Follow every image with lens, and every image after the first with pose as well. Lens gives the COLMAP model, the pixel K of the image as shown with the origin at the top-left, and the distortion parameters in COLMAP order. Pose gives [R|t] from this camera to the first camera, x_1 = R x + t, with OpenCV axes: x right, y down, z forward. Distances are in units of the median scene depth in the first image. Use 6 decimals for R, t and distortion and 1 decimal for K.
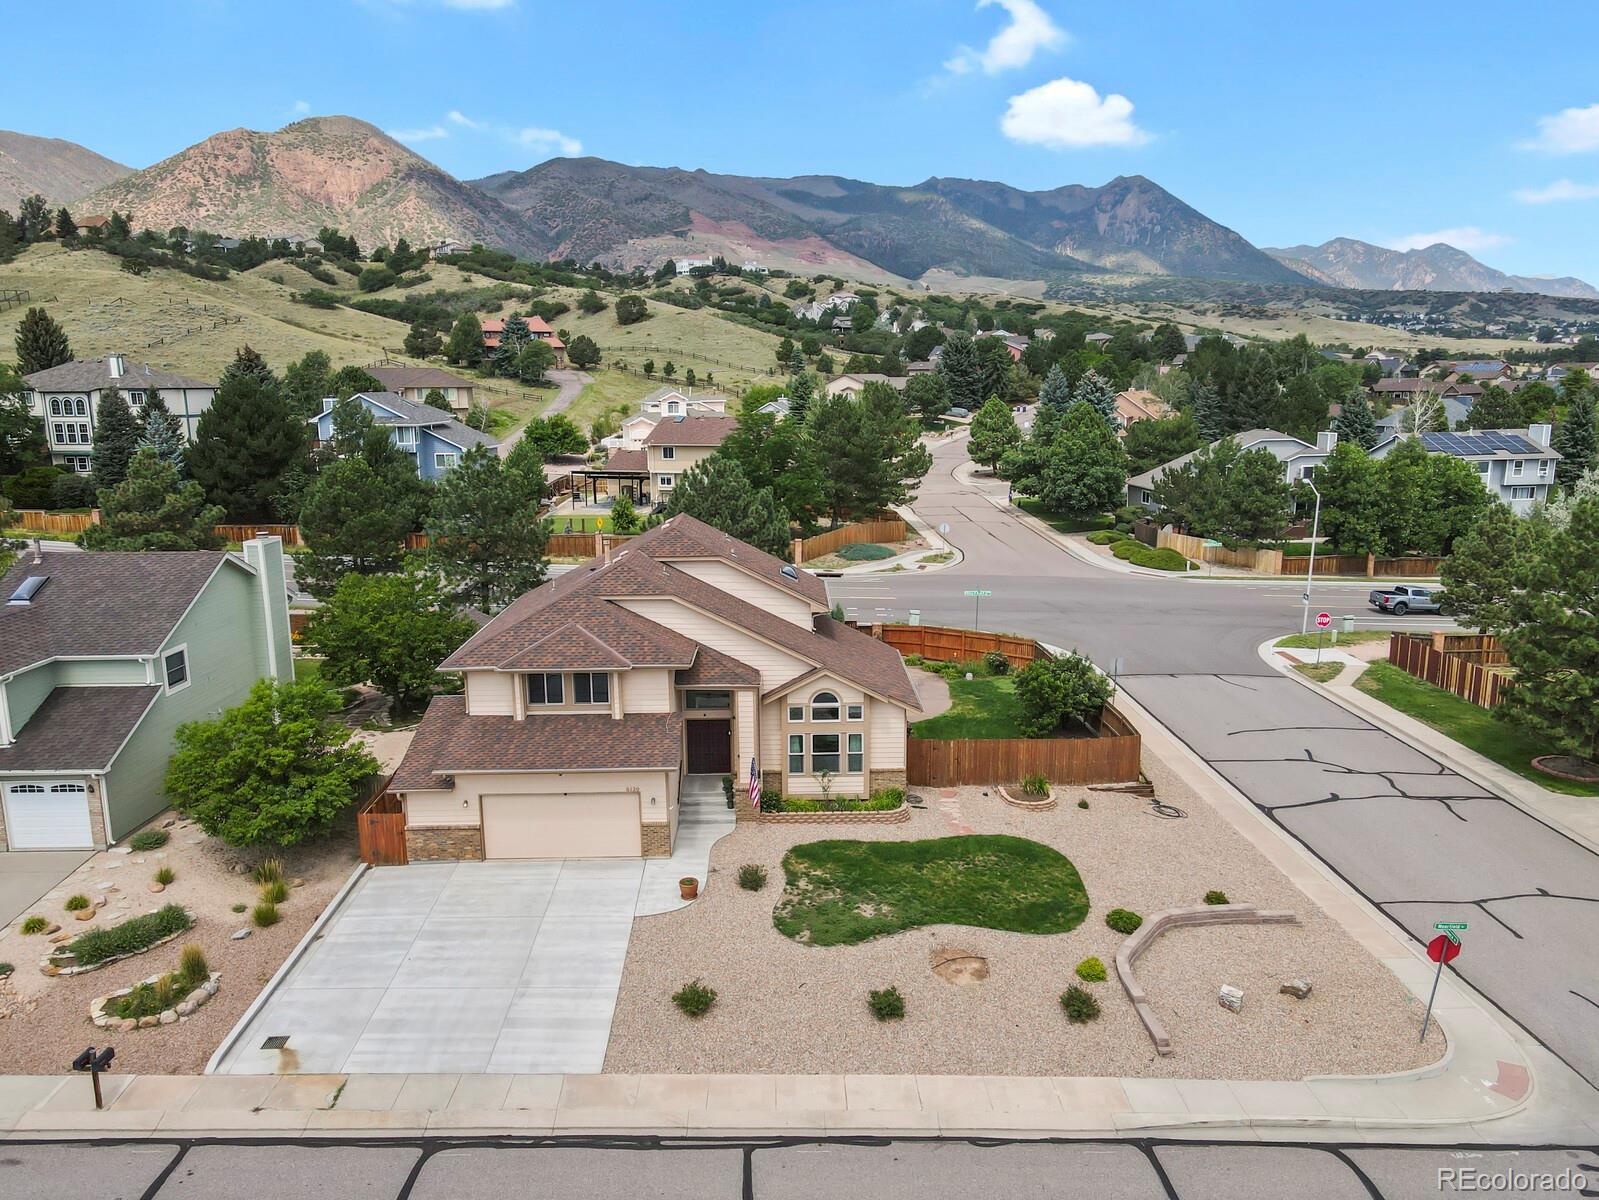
lens RADIAL K [[1160.9, 0, 805.0], [0, 1160.9, 596.7], [0, 0, 1]] dist [0.035198, 0.029136]
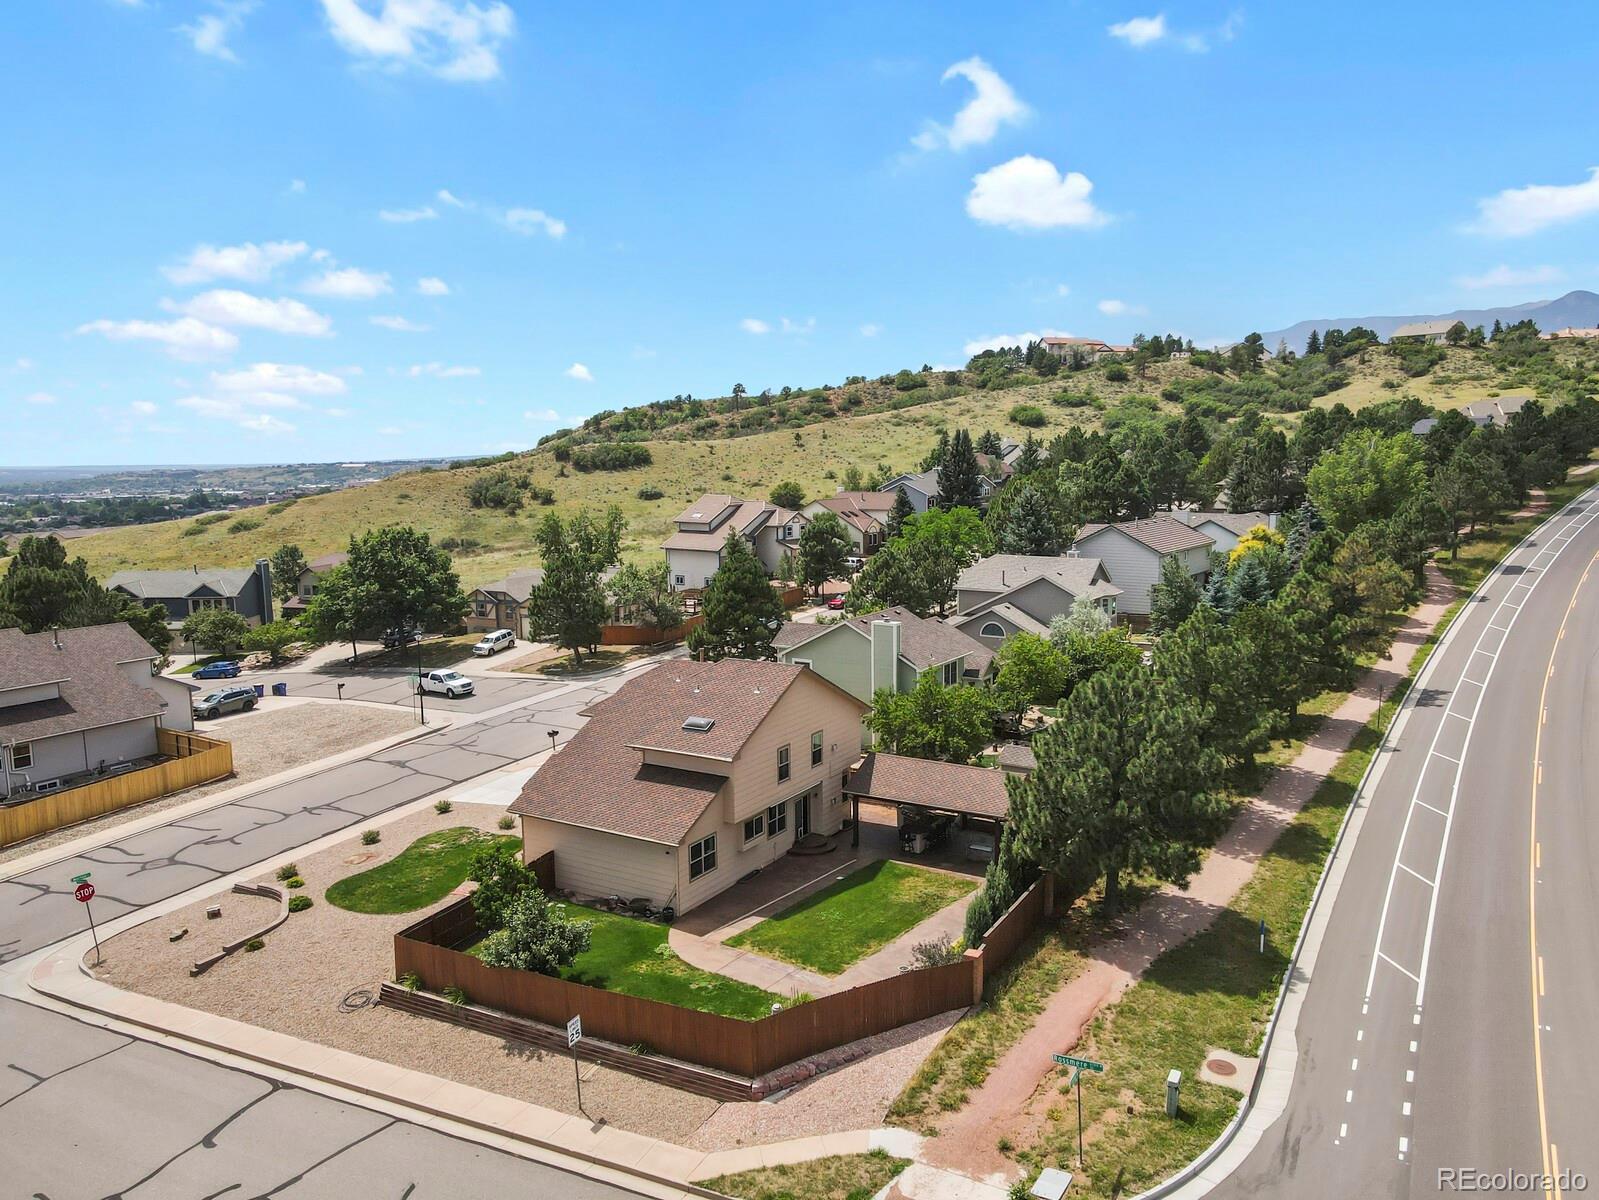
lens RADIAL K [[1160.9, 0, 805.0], [0, 1160.9, 596.7], [0, 0, 1]] dist [0.035198, 0.029136]
pose [[-0.530787, 0.124246, -0.838349, 0.972519], [-0.143058, 0.961866, 0.233126, -0.471575], [0.835344, 0.243673, -0.492772, 1.851264]]
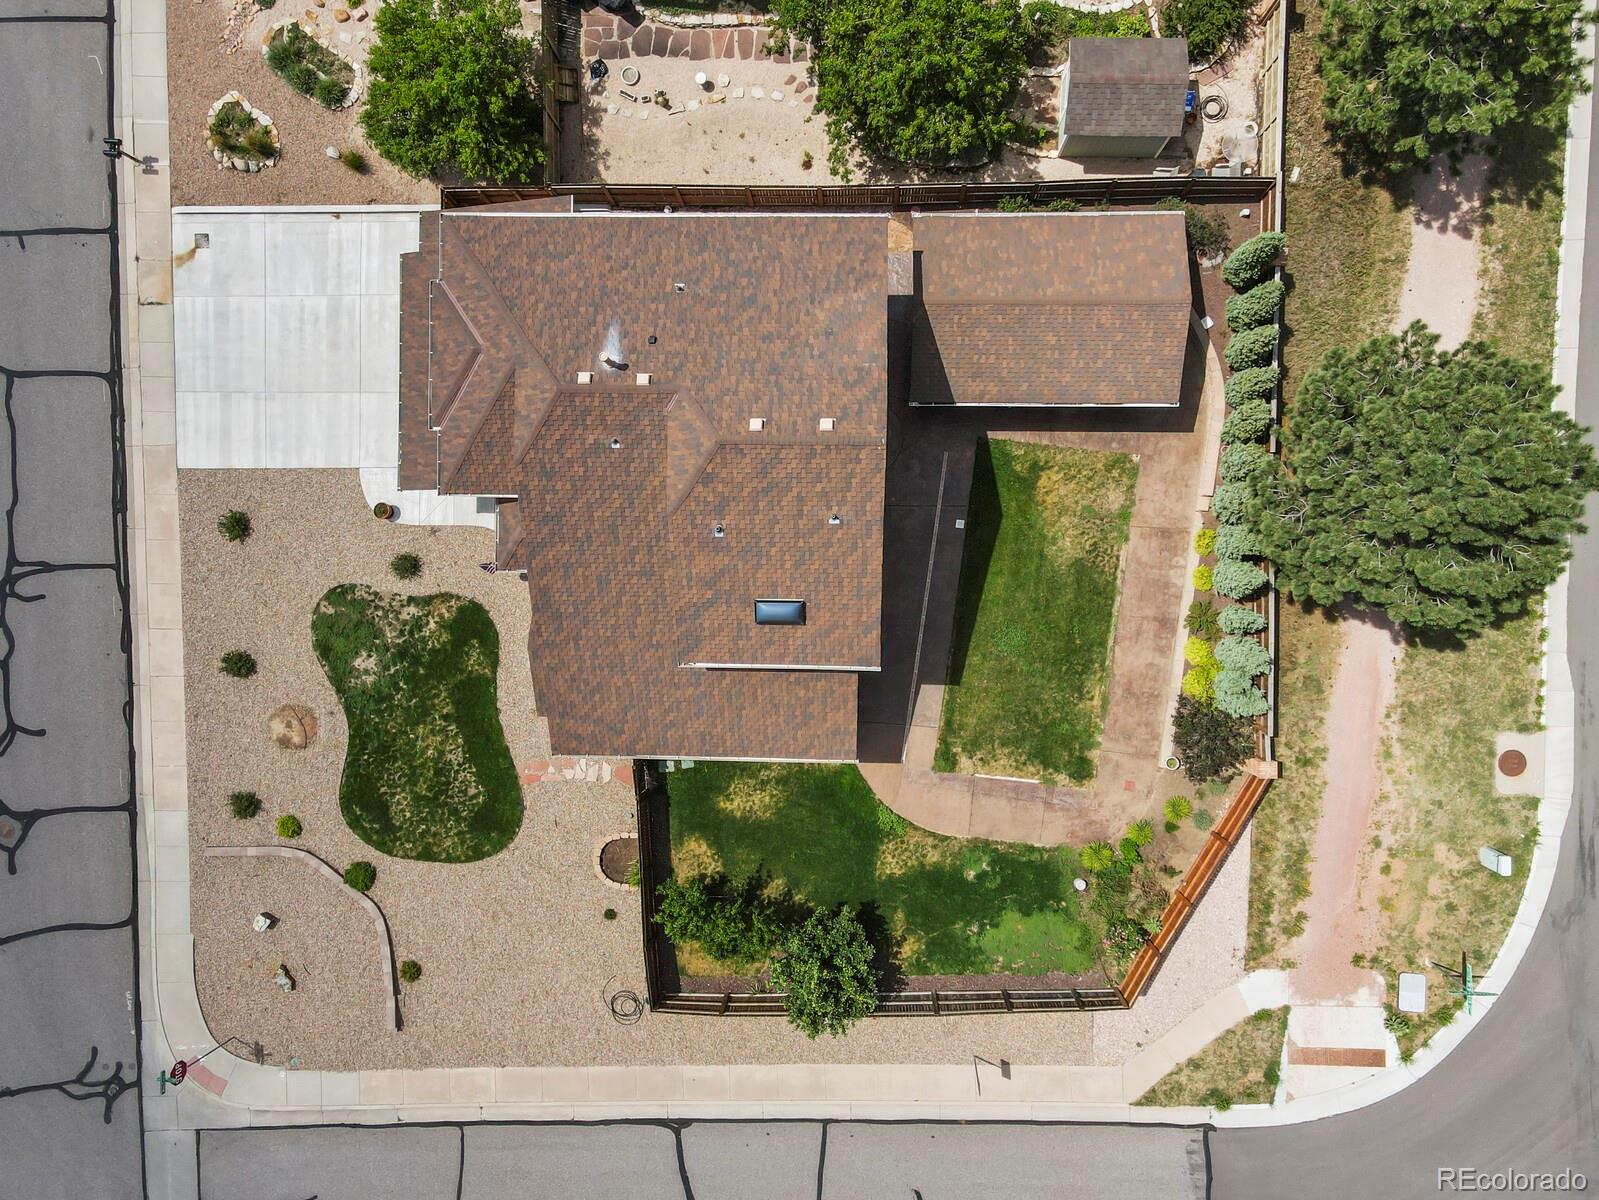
lens RADIAL K [[1156.7, 0, 804.9], [0, 1156.7, 603.2], [0, 0, 1]] dist [0.052950, -0.002093]
pose [[-0.035319, 0.999201, 0.018725, -0.038215], [-0.135342, -0.023346, 0.990524, -0.809588], [0.990169, 0.032450, 0.136058, 1.070188]]
